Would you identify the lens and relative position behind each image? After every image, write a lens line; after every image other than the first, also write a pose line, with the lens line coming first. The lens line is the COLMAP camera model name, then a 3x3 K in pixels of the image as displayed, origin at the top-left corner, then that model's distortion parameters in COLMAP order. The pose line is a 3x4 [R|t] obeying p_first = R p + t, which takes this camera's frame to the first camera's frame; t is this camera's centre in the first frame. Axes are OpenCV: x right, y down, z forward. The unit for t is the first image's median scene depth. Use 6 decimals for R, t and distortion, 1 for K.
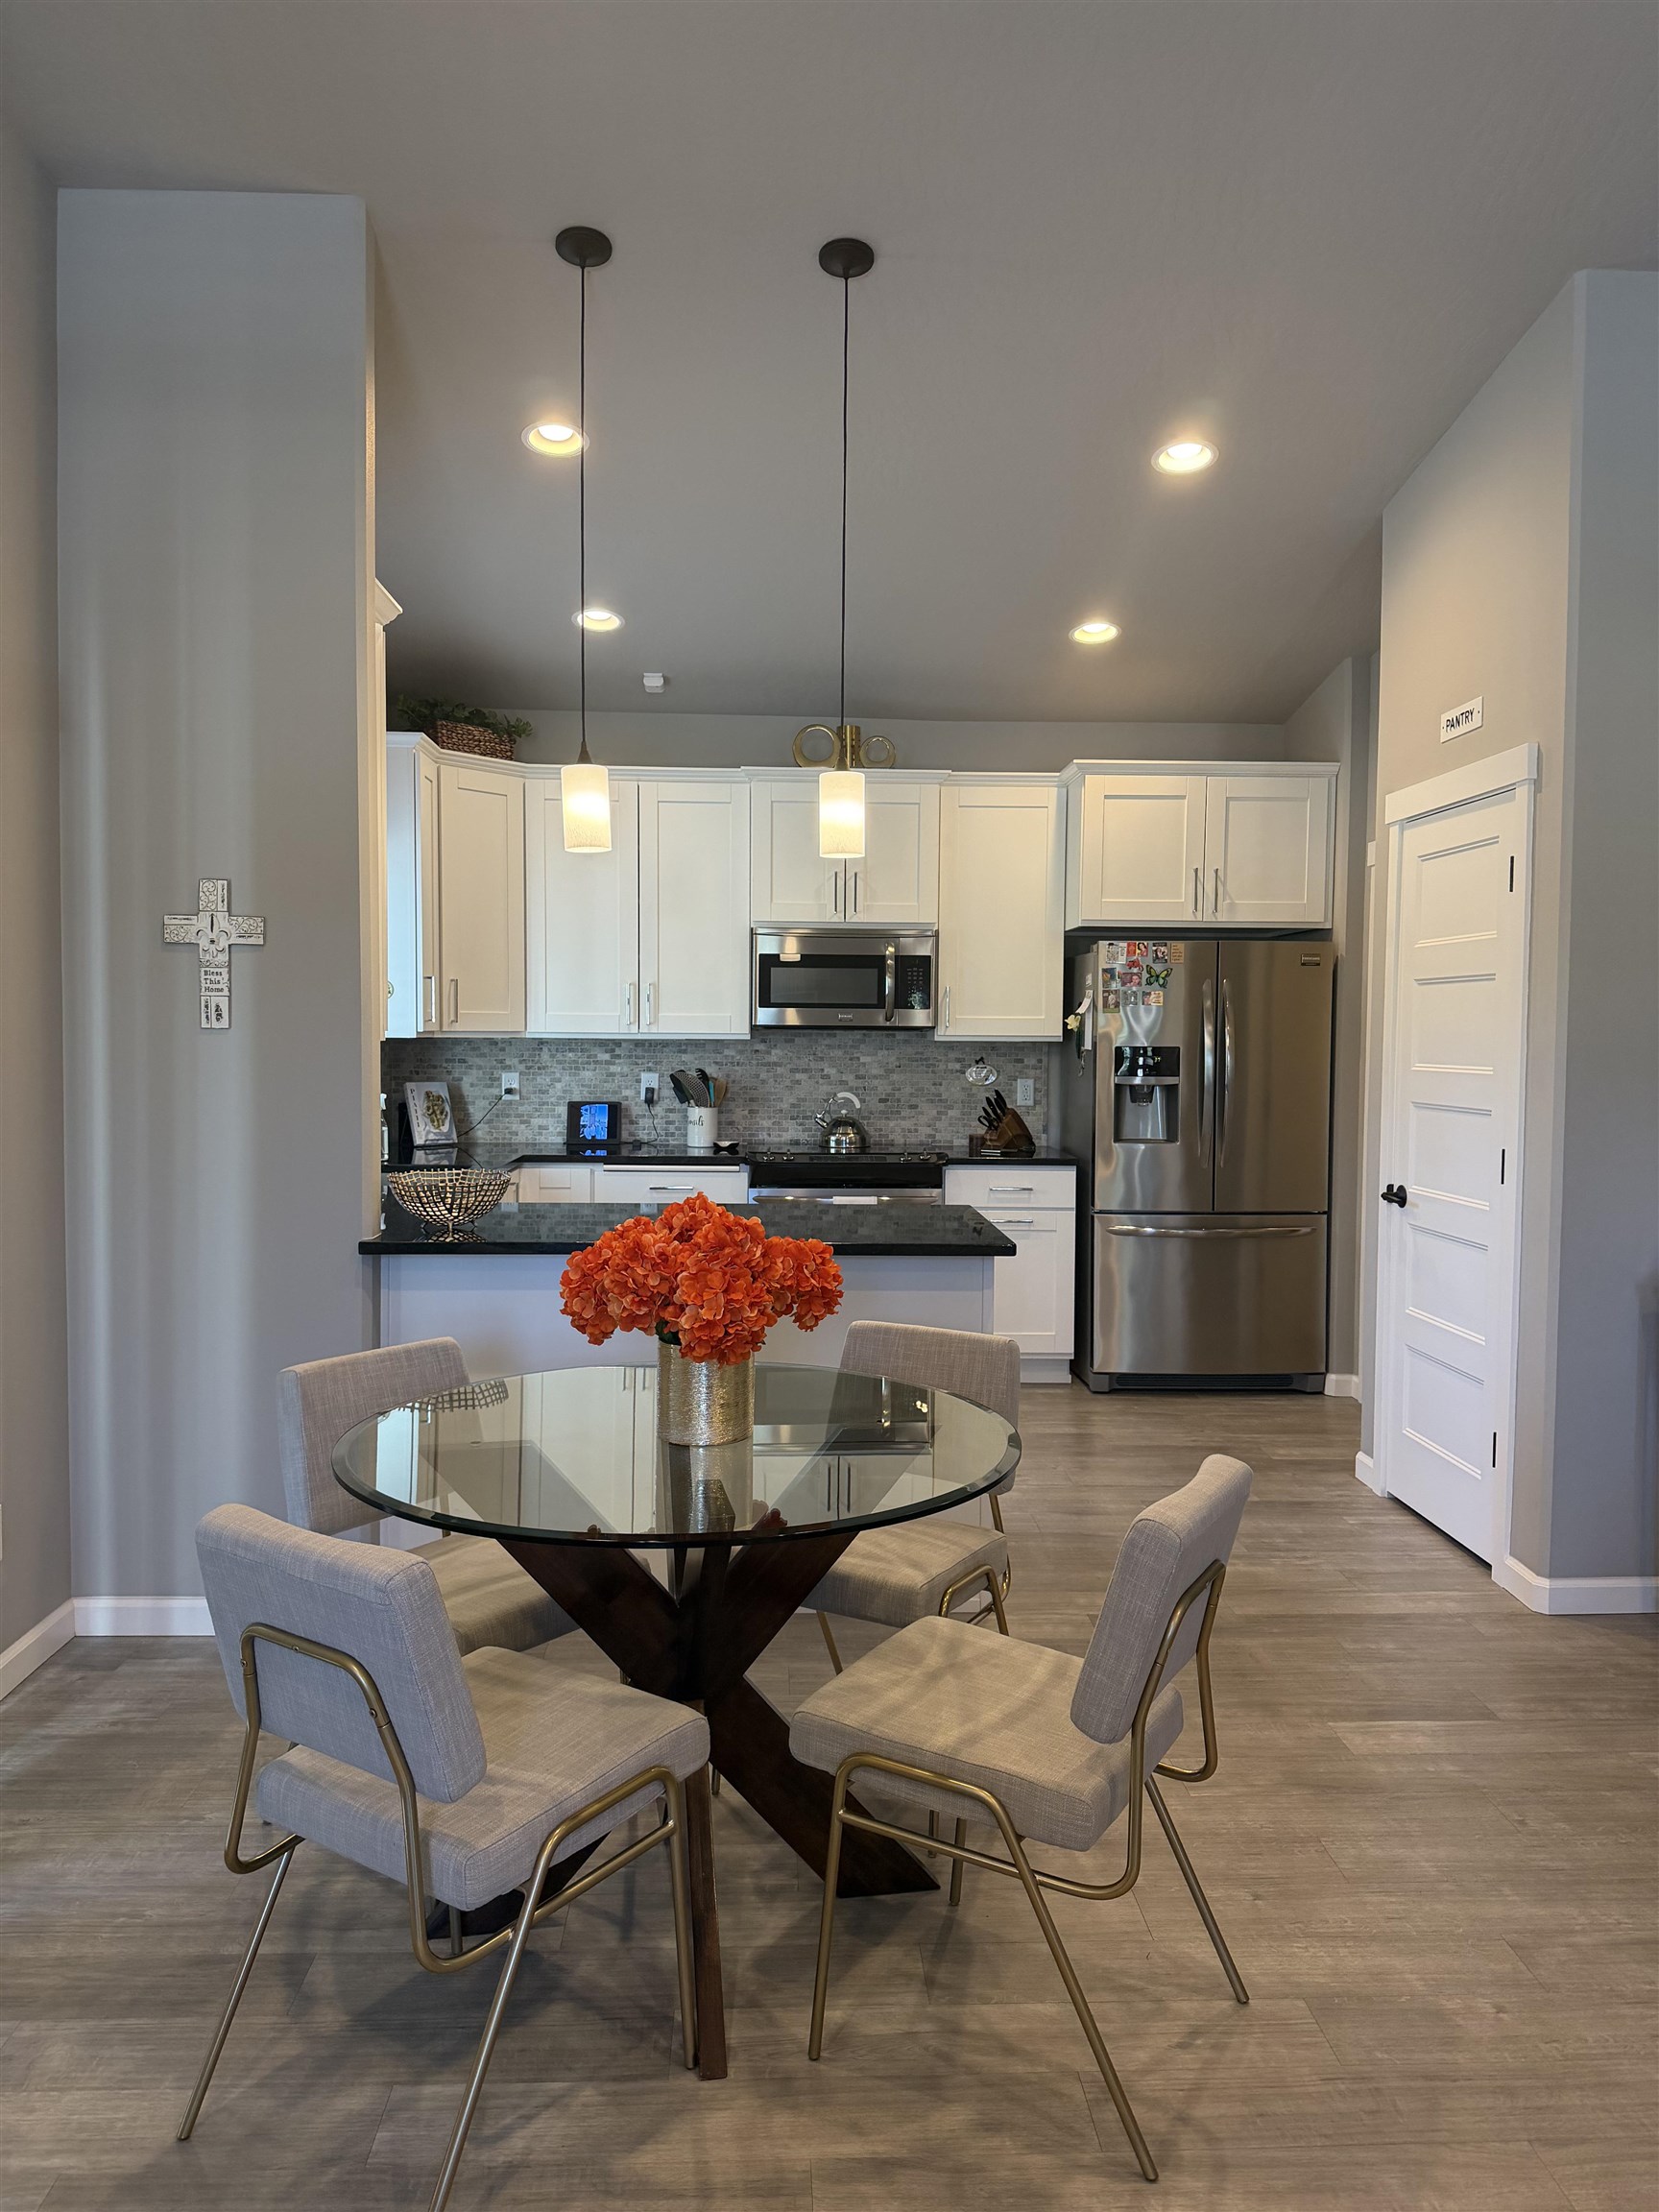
lens RADIAL K [[1534.8, 0, 831.2], [0, 1534.8, 1107.5], [0, 0, 1]] dist [0.005235, -0.004396]
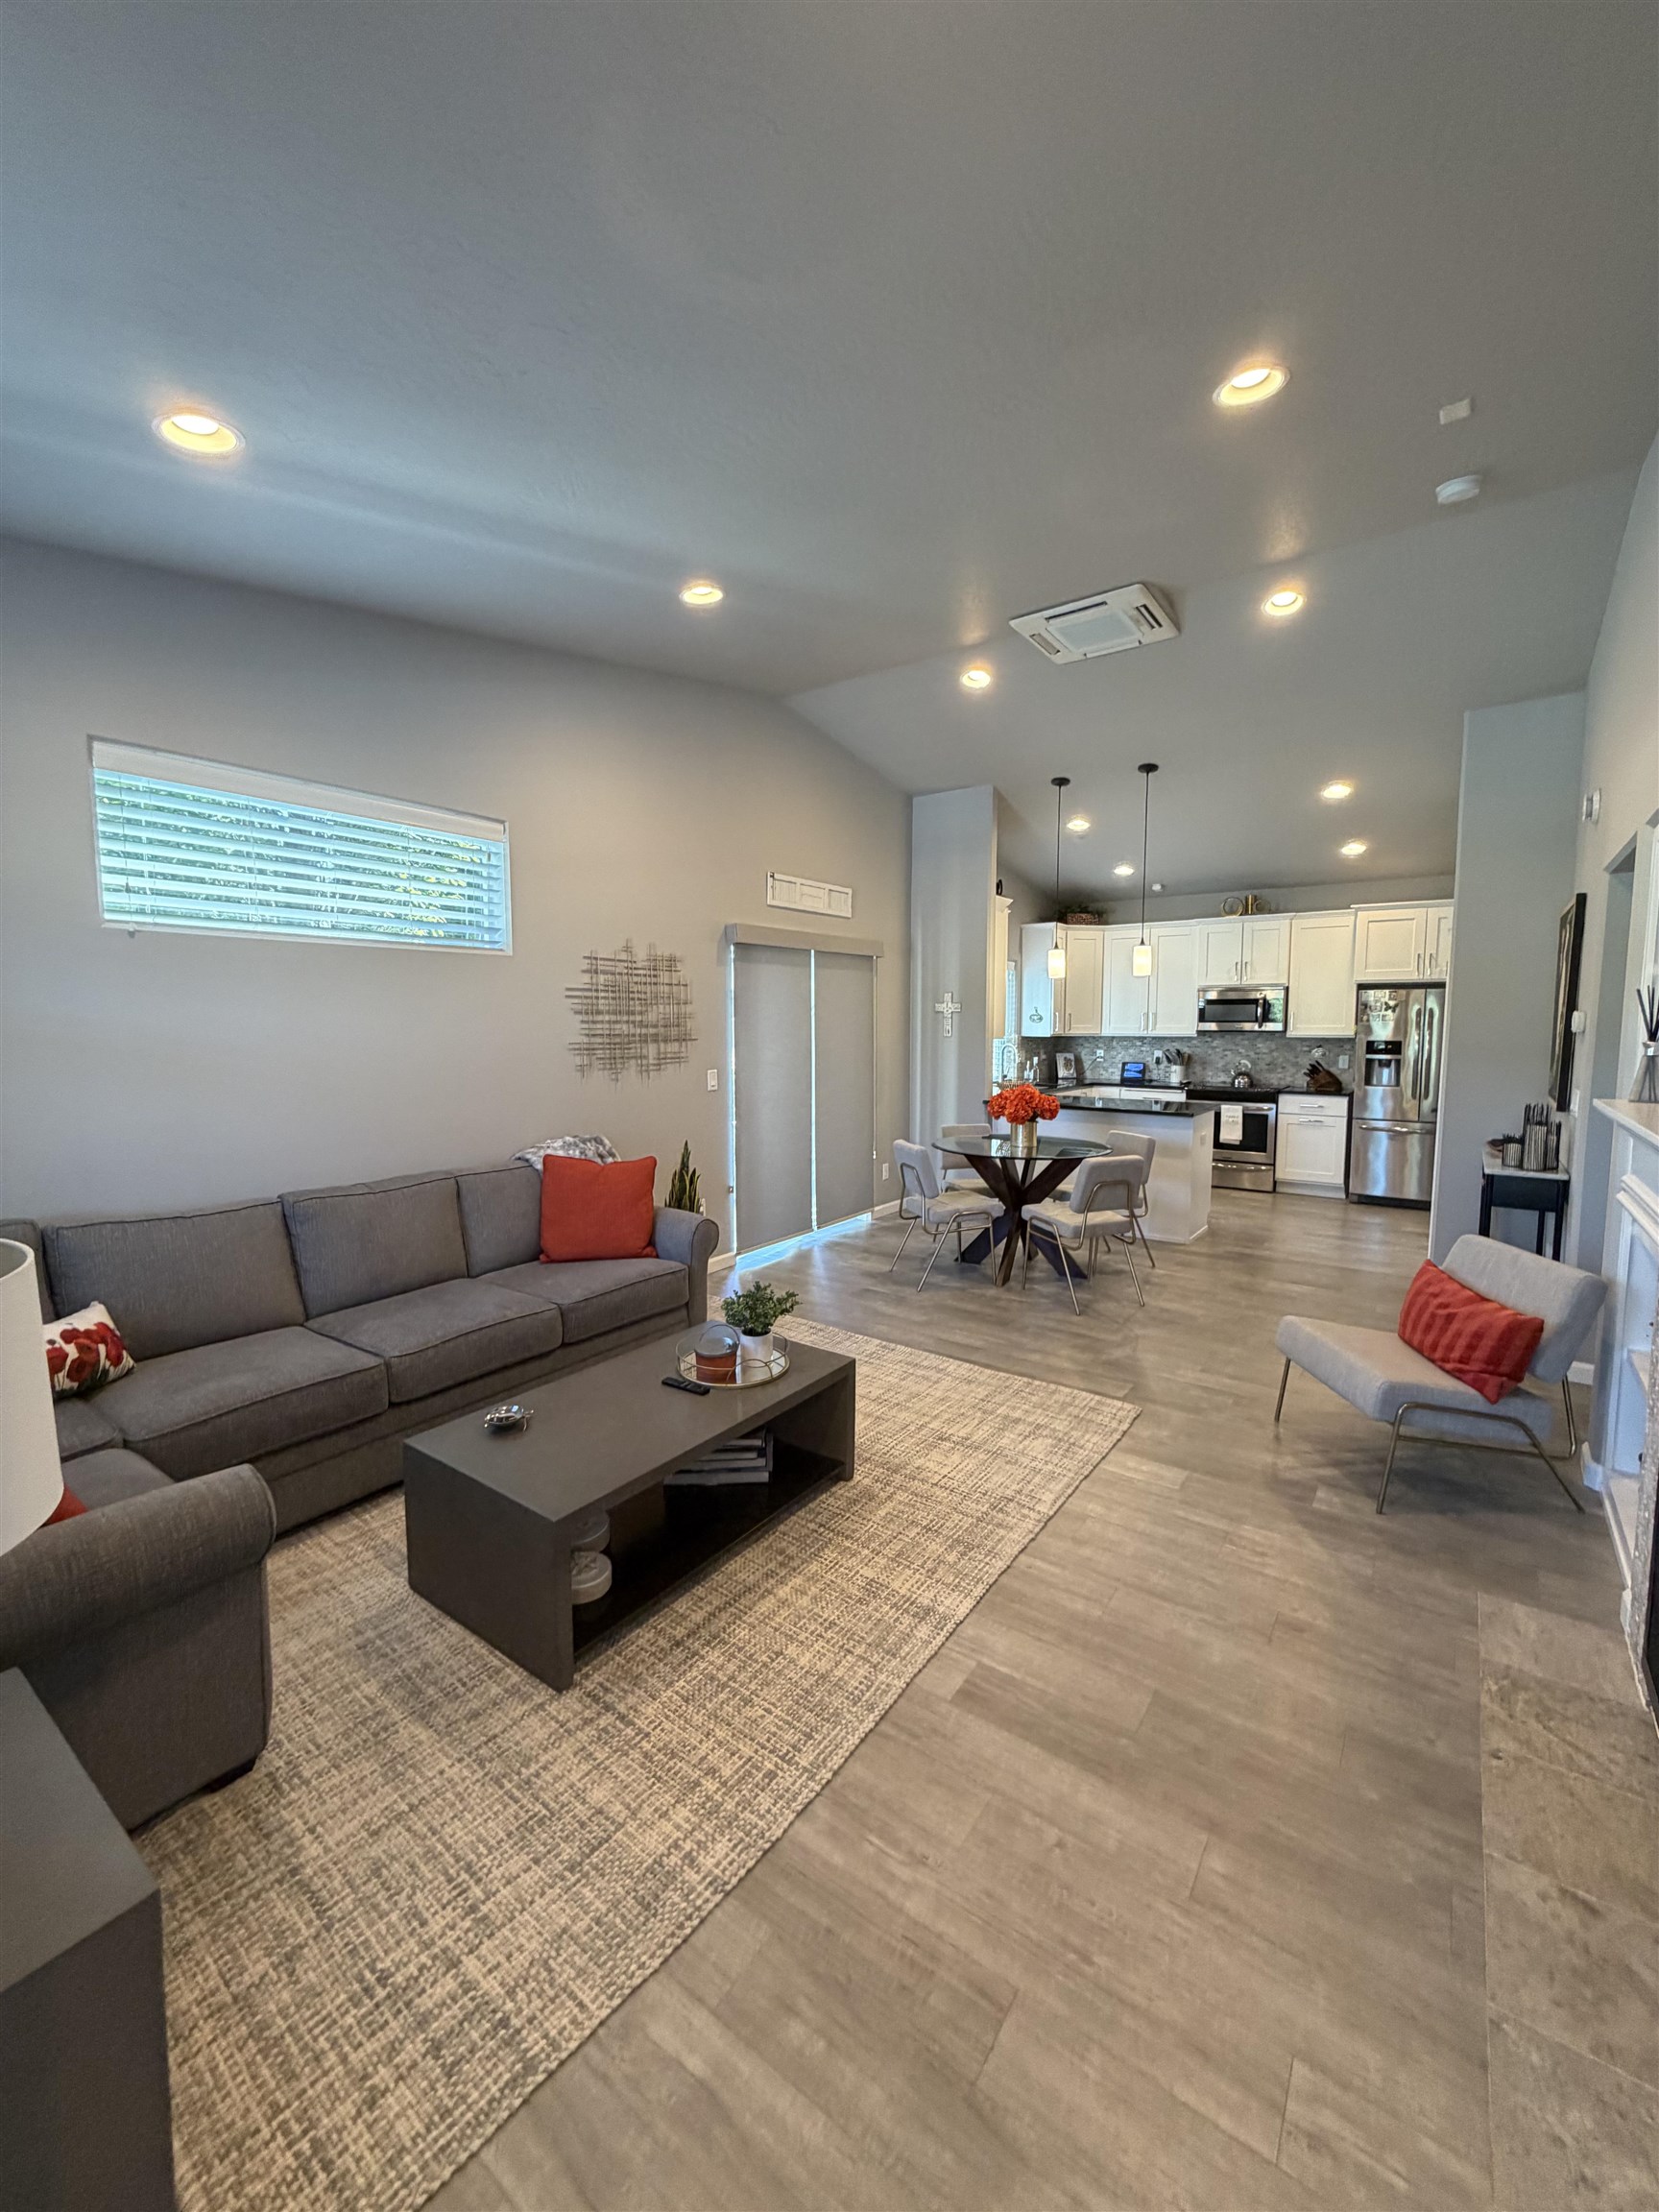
lens RADIAL K [[881.4, 0, 830.8], [0, 881.4, 1094.0], [0, 0, 1]] dist [-0.004351, -0.000221]
pose [[0.785070, 0.041200, -0.618035, 0.331816], [-0.023167, 0.999040, 0.037171, 0.005282], [0.618974, -0.014864, 0.785271, -0.379331]]
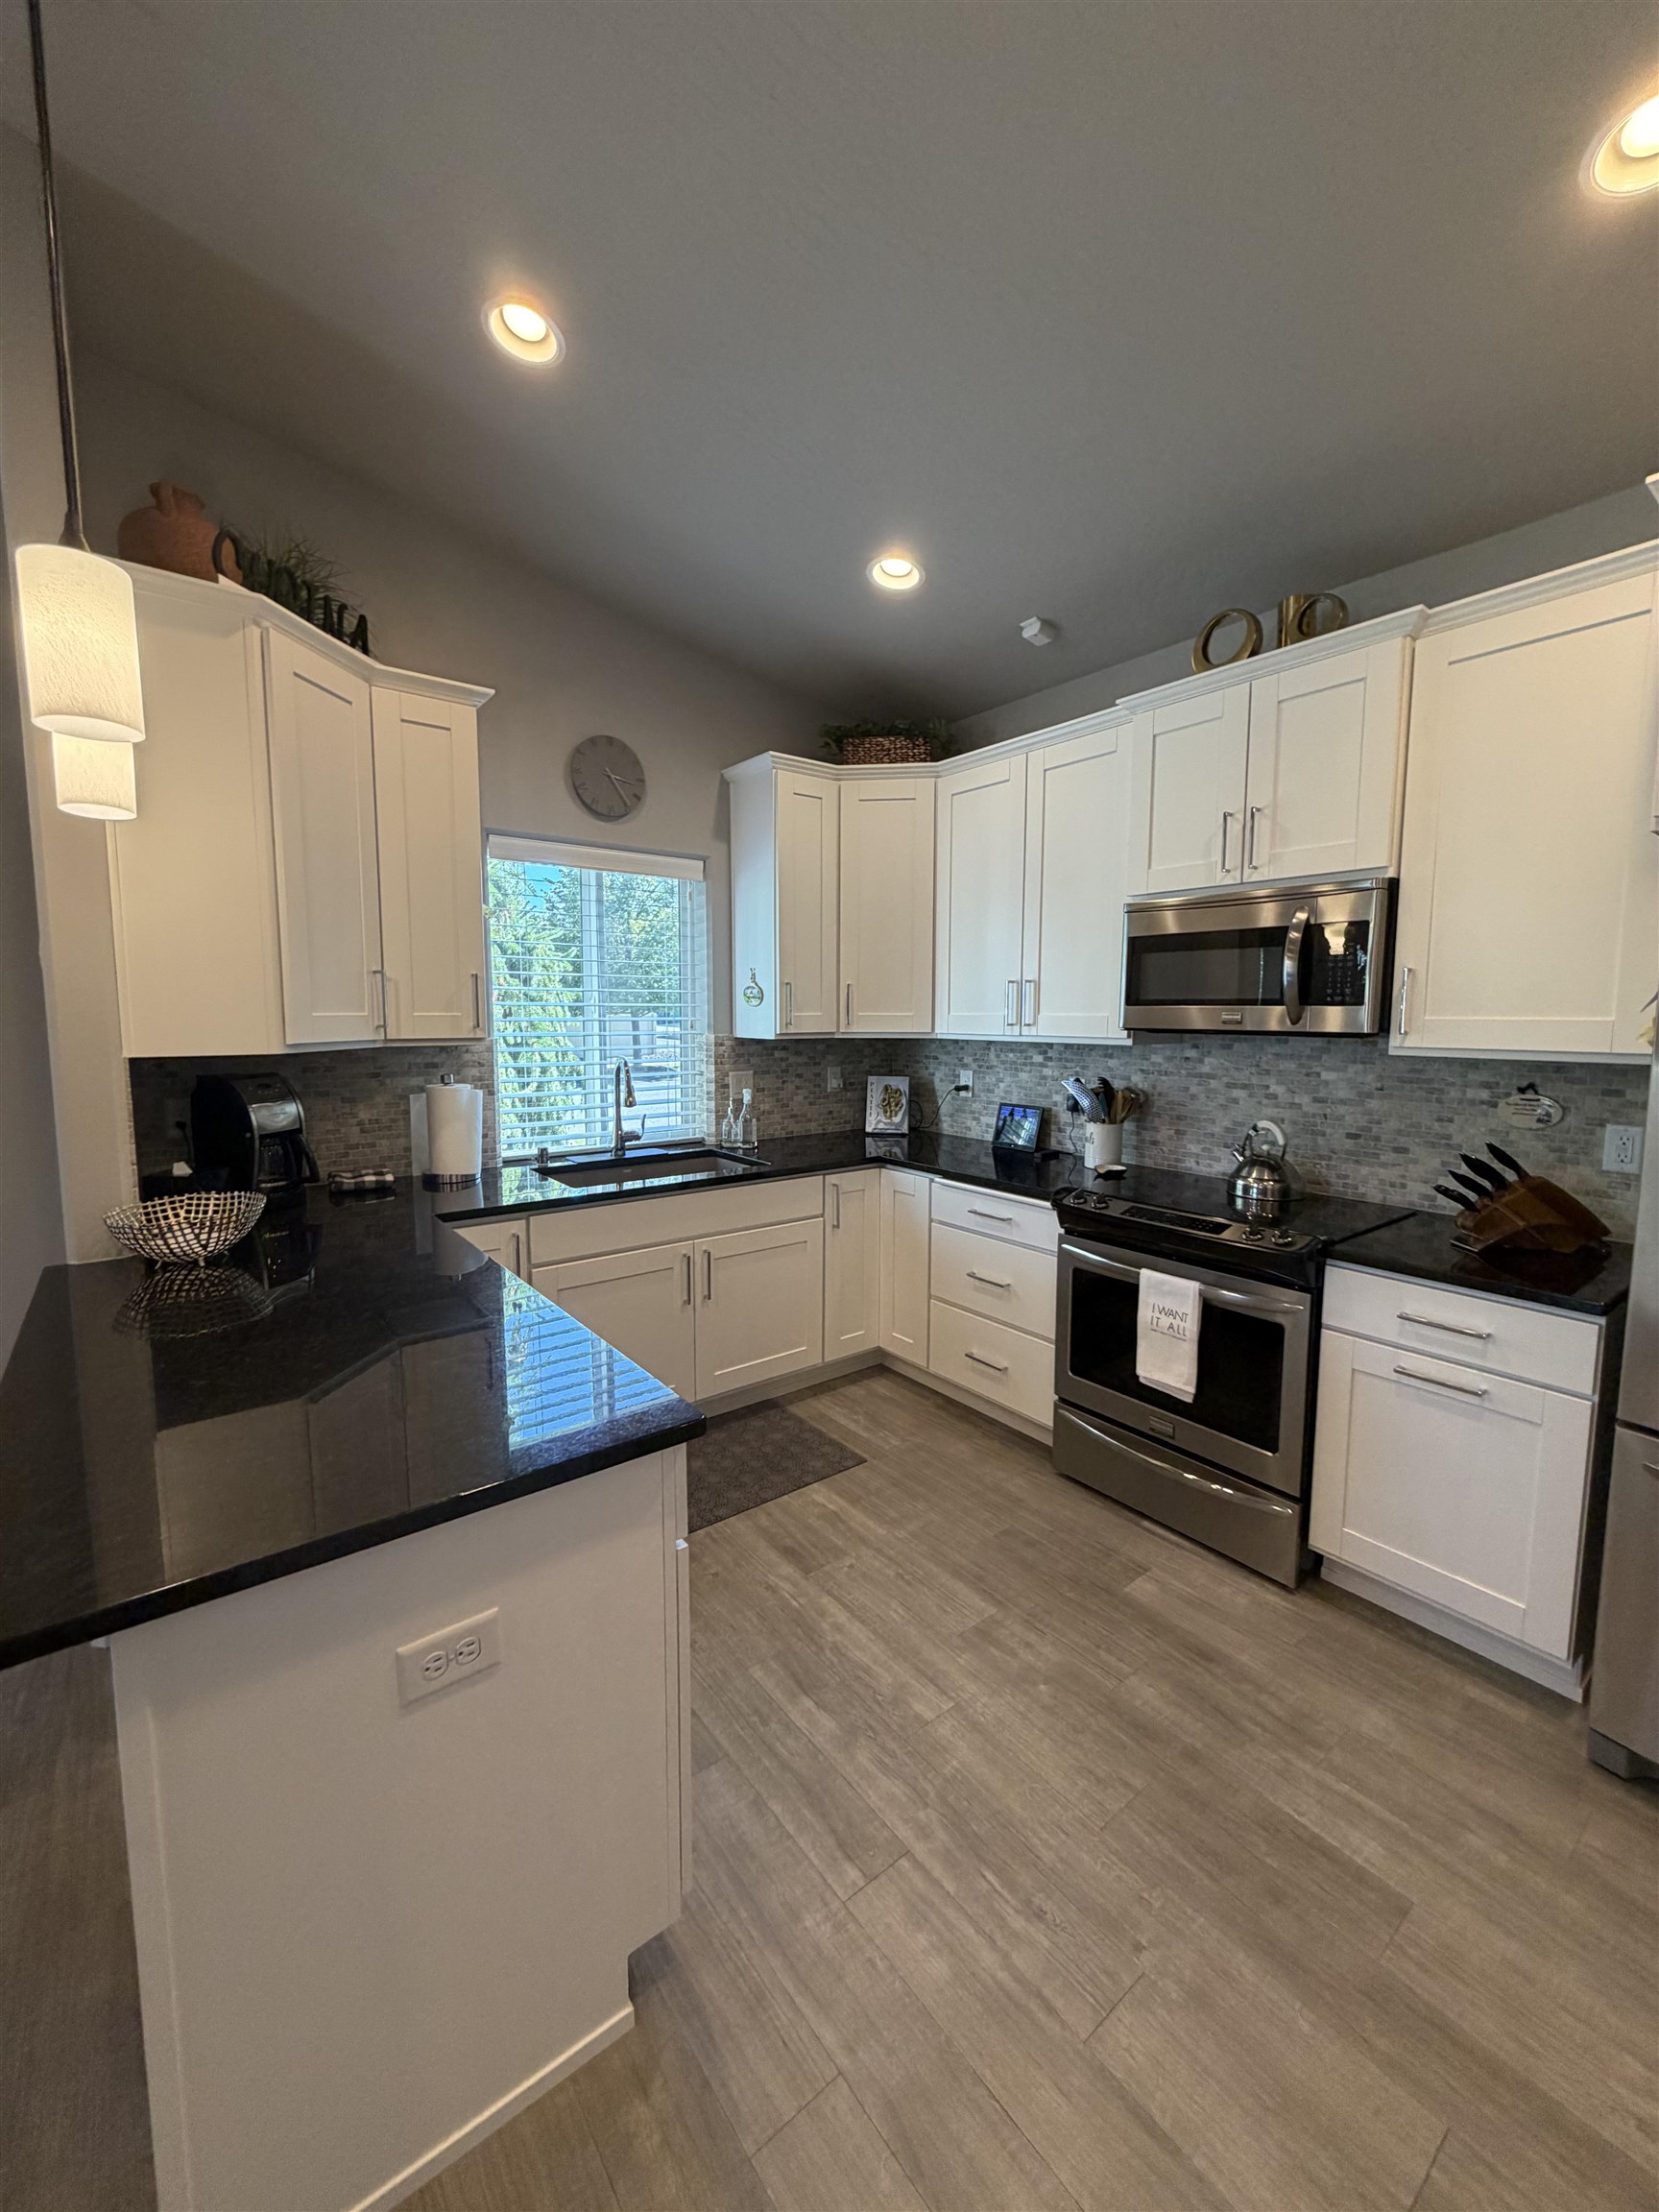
lens RADIAL K [[881.4, 0, 818.4], [0, 881.4, 1096.0], [0, 0, 1]] dist [-0.004351, -0.000221]
pose [[0.559787, 0.072848, -0.825428, 0.234743], [-0.038165, 0.997338, 0.062136, -0.039670], [0.827757, -0.003280, 0.561077, 0.591946]]
